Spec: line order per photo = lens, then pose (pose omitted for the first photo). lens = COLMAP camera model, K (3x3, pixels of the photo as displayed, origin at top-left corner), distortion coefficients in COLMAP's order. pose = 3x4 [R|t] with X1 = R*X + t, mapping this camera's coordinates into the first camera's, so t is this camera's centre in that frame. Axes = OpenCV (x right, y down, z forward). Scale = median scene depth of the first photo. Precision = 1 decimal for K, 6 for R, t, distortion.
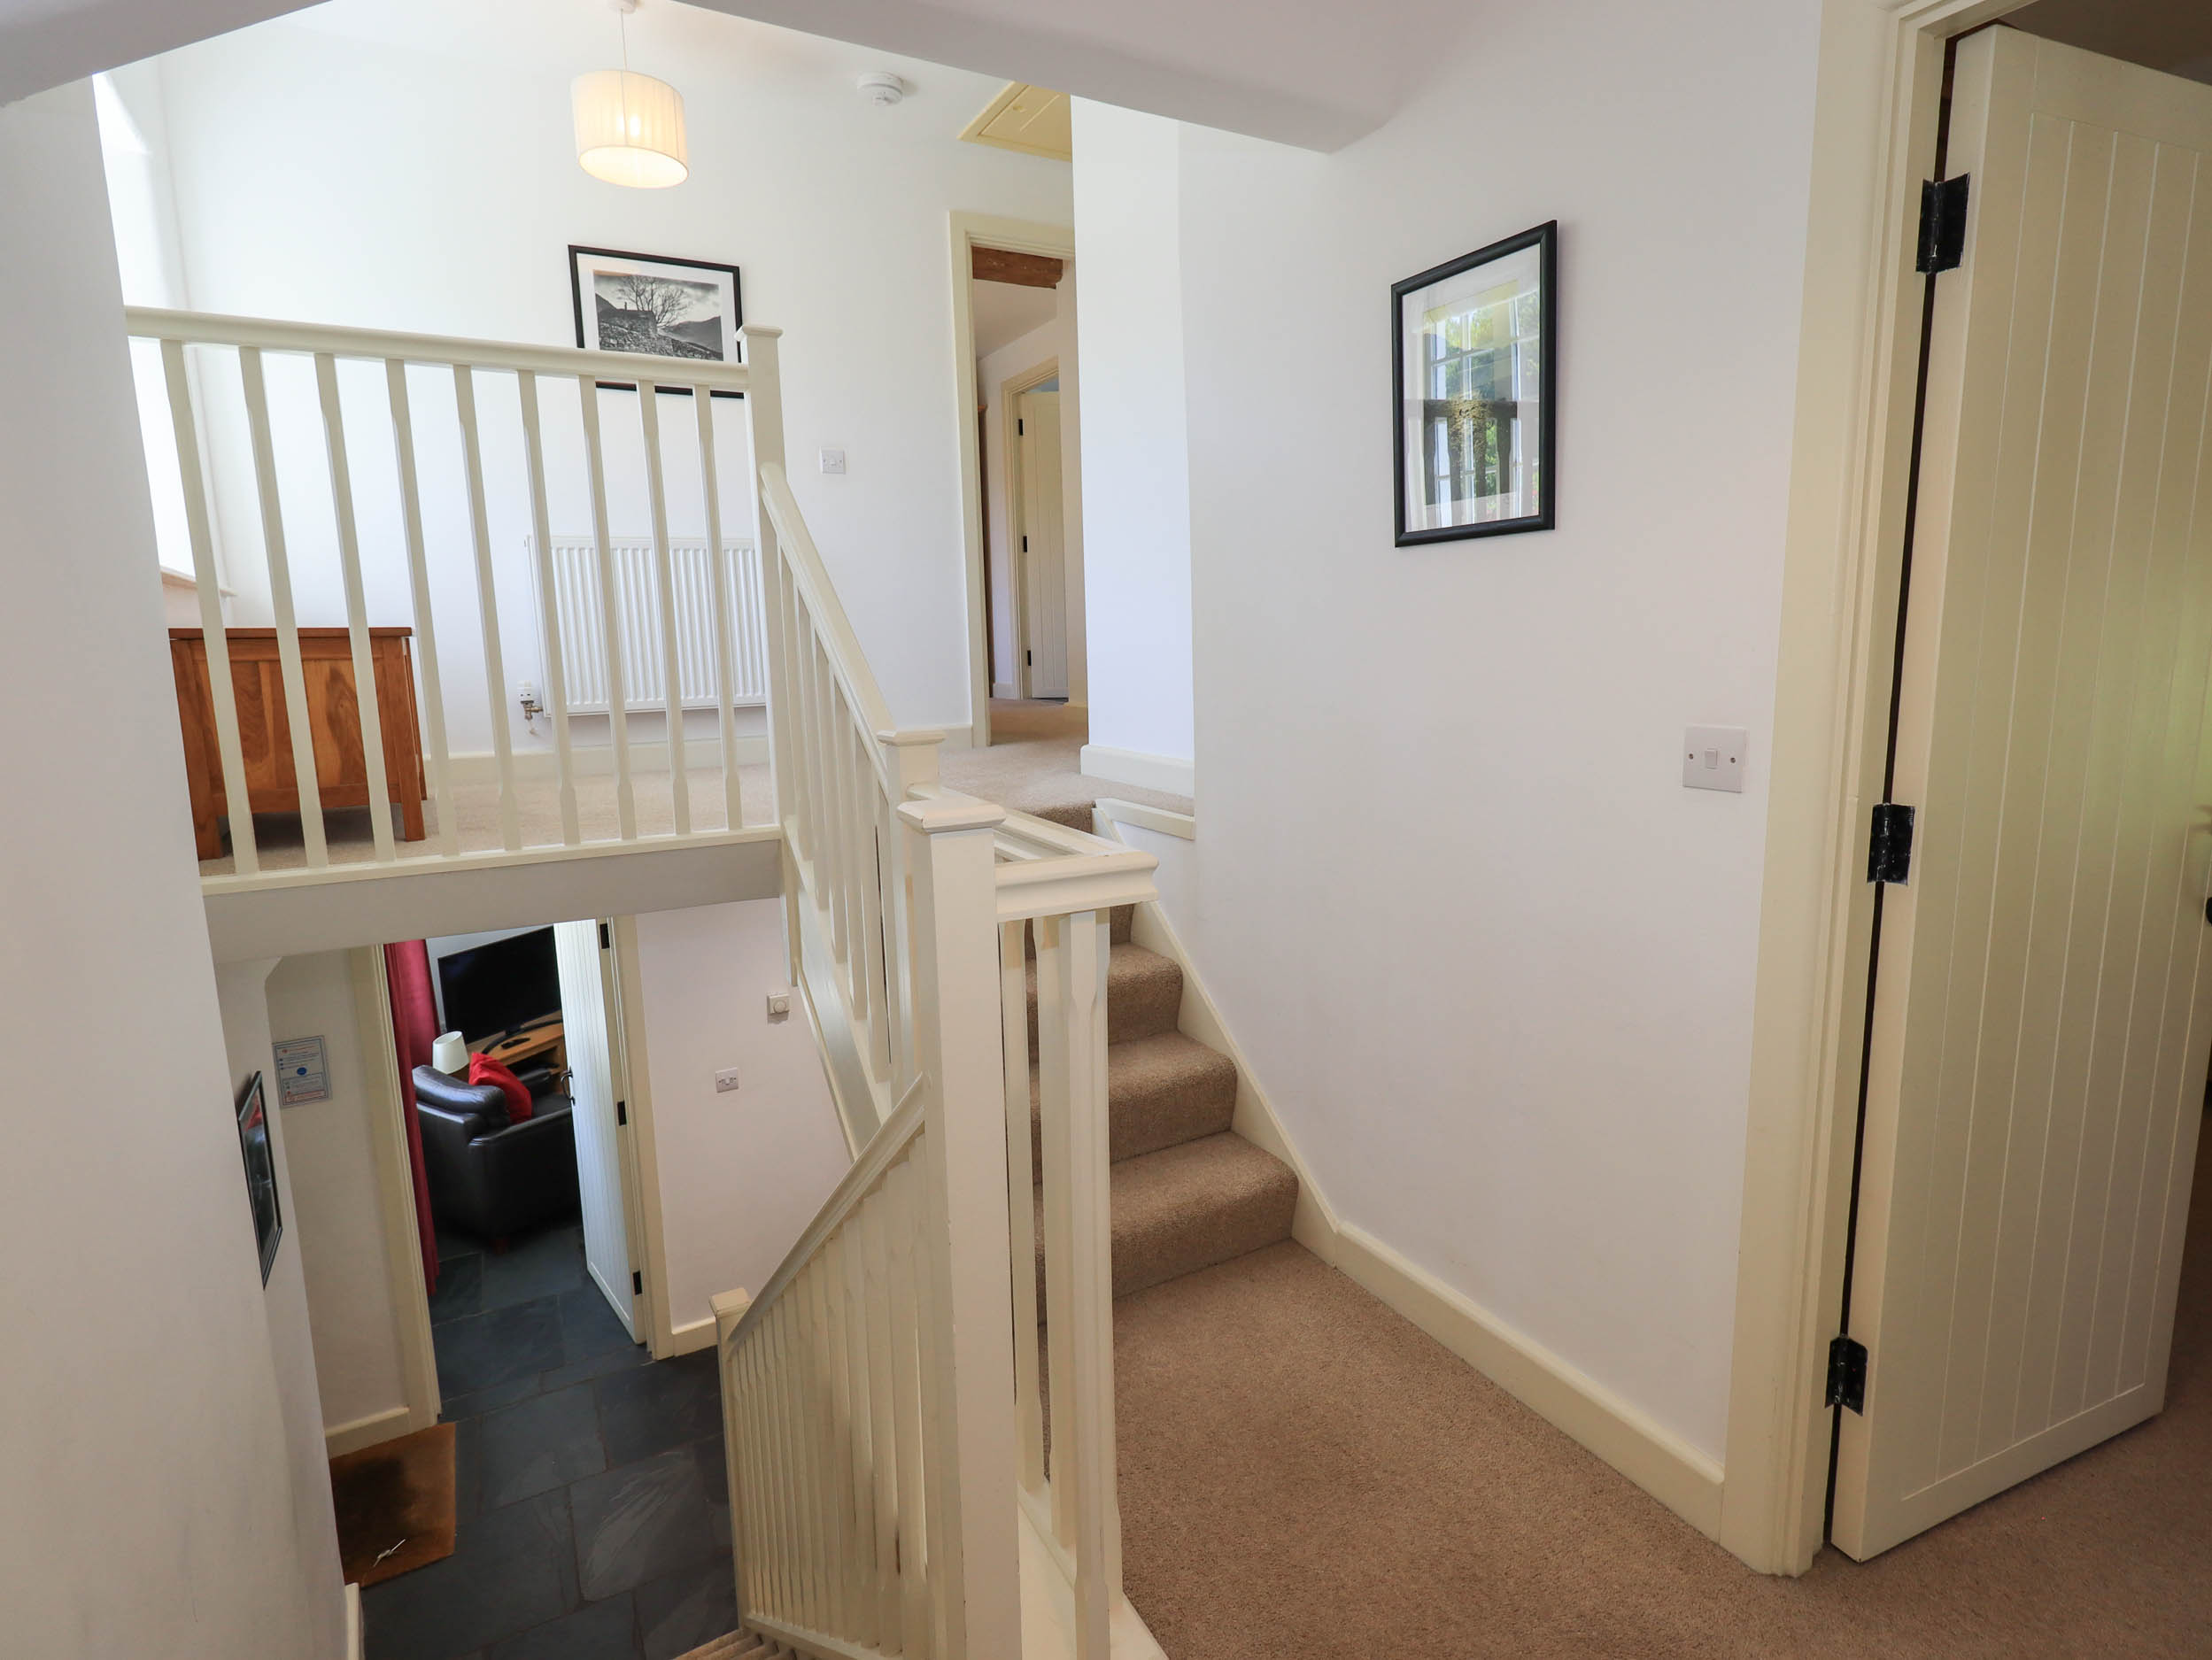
lens RADIAL K [[1180.7, 0, 1116.2], [0, 1180.7, 801.4], [0, 0, 1]] dist [0.004972, 0.000332]
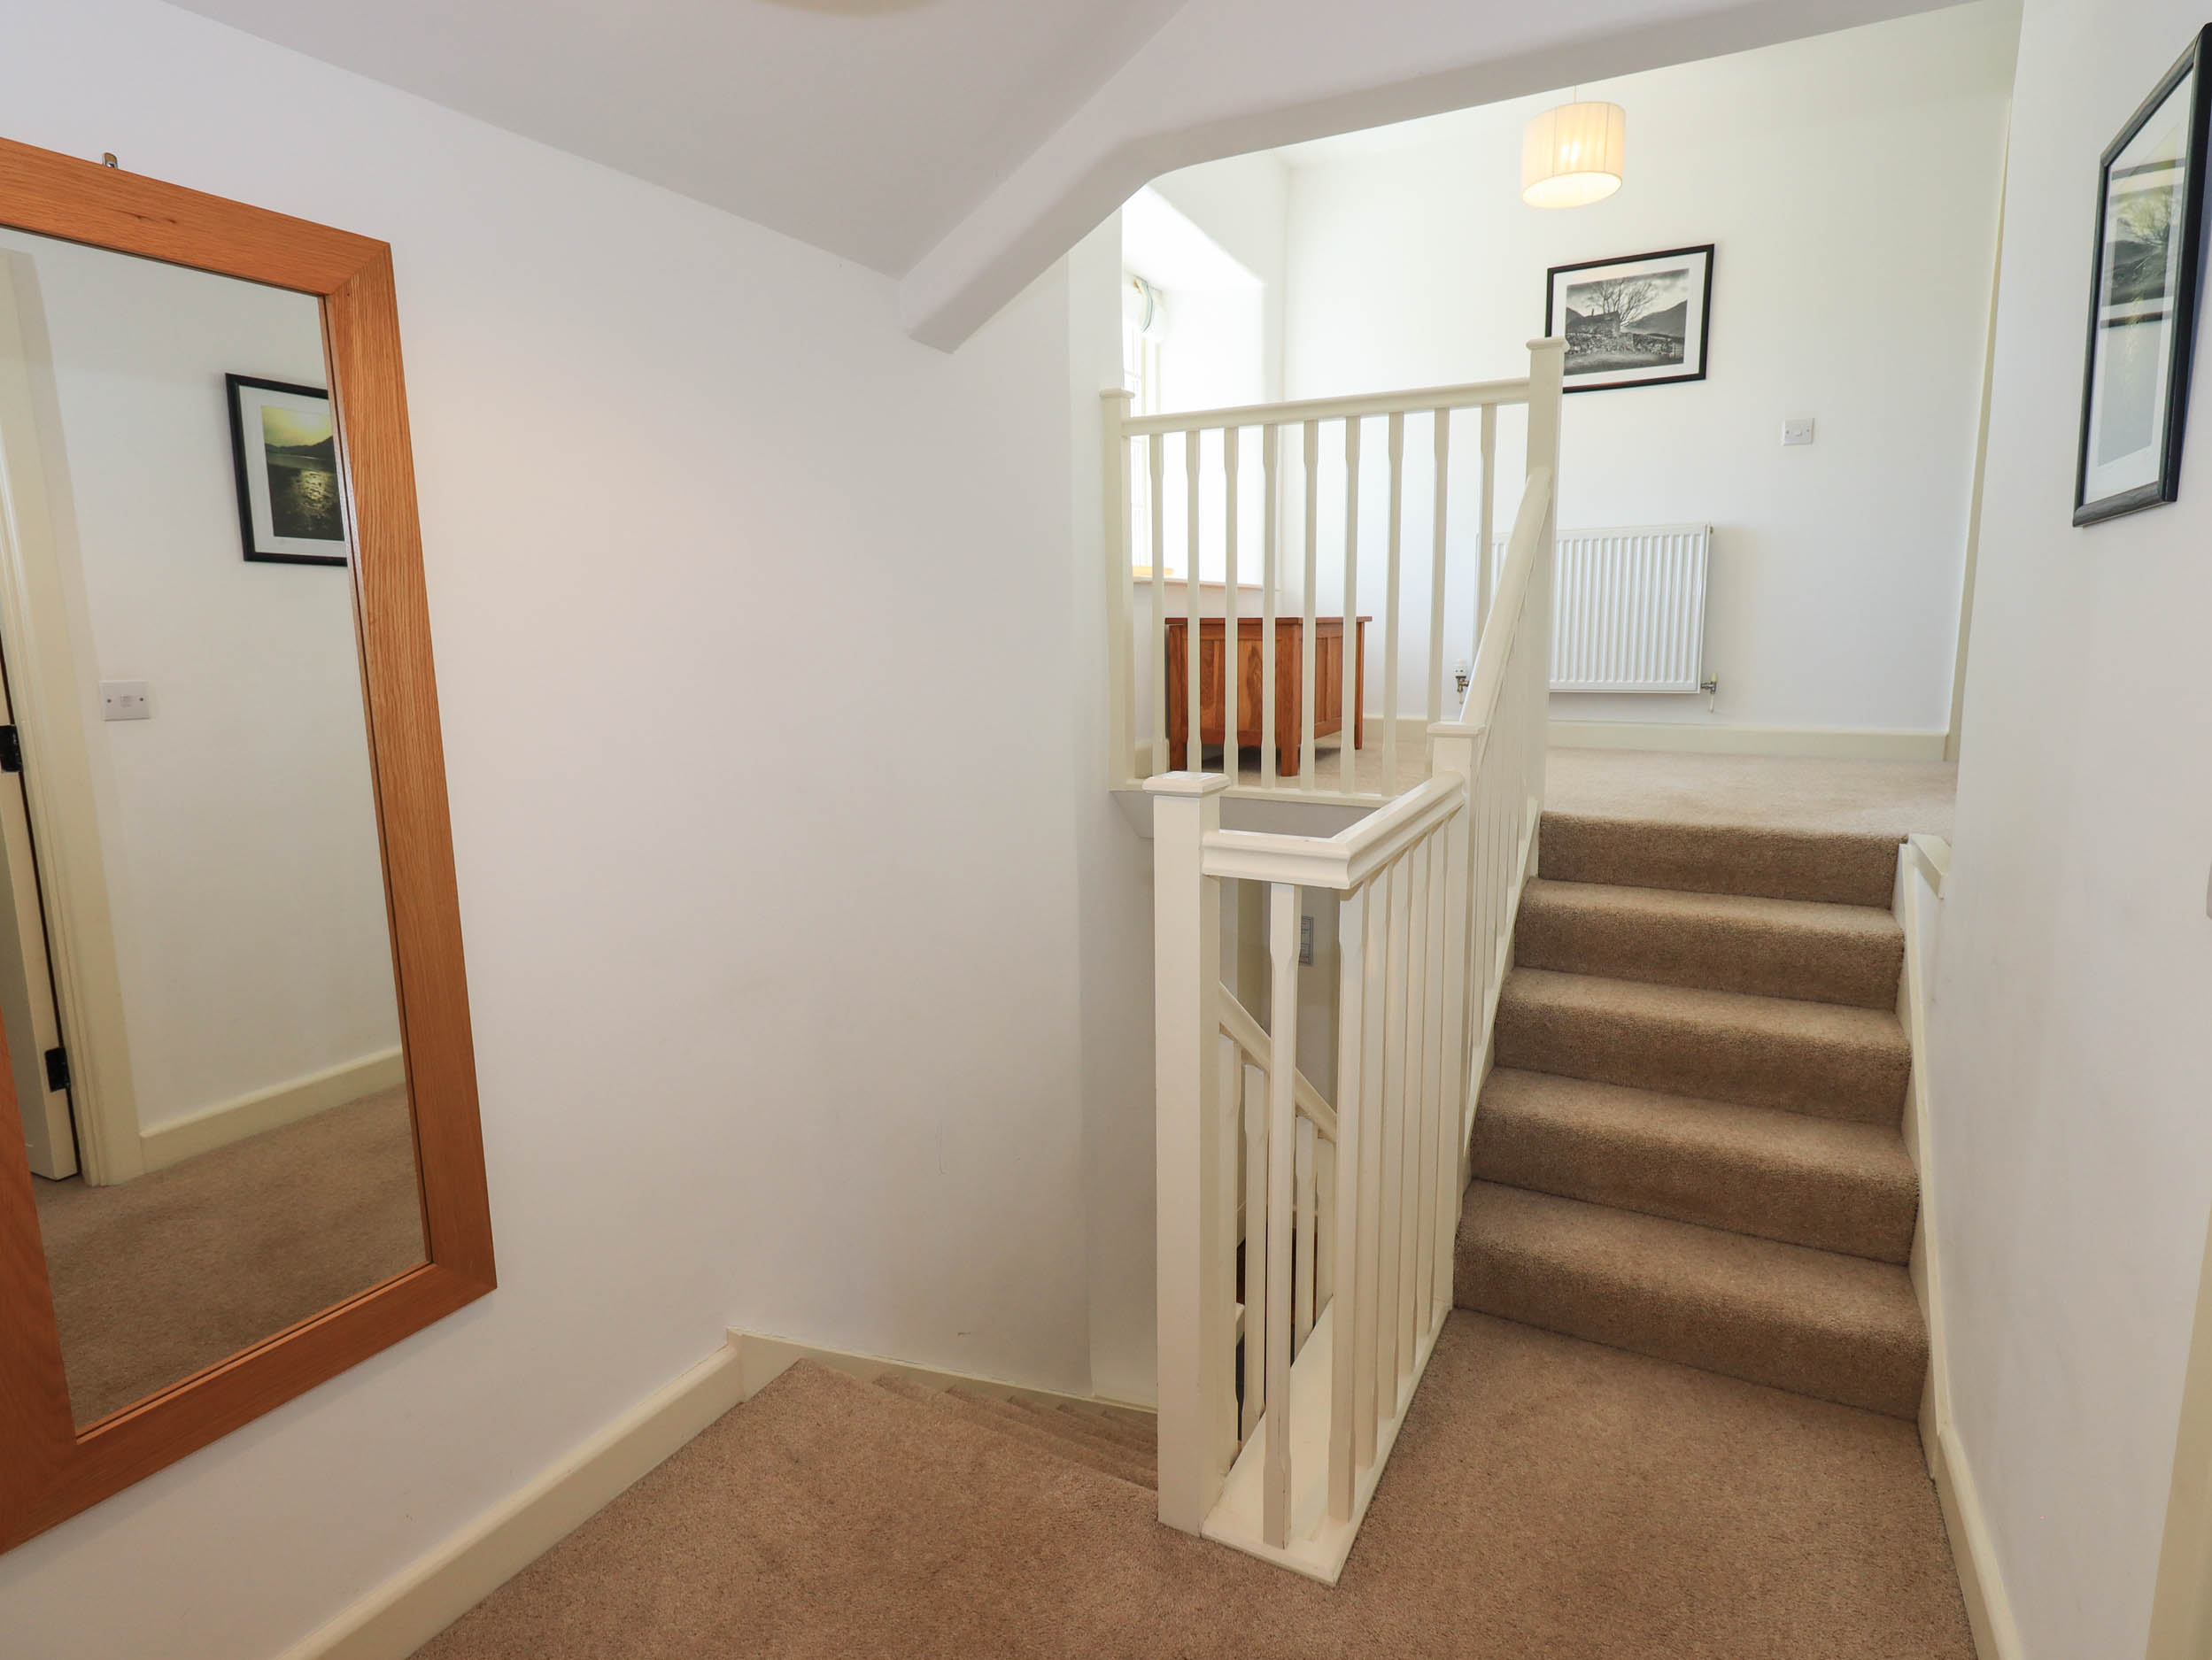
lens RADIAL K [[1180.7, 0, 1116.2], [0, 1180.7, 801.4], [0, 0, 1]] dist [0.004972, 0.000332]
pose [[0.533945, 0.141170, -0.833651, 0.335629], [-0.119724, 0.988652, 0.090736, -0.029474], [0.837000, 0.051360, 0.544787, 0.086839]]
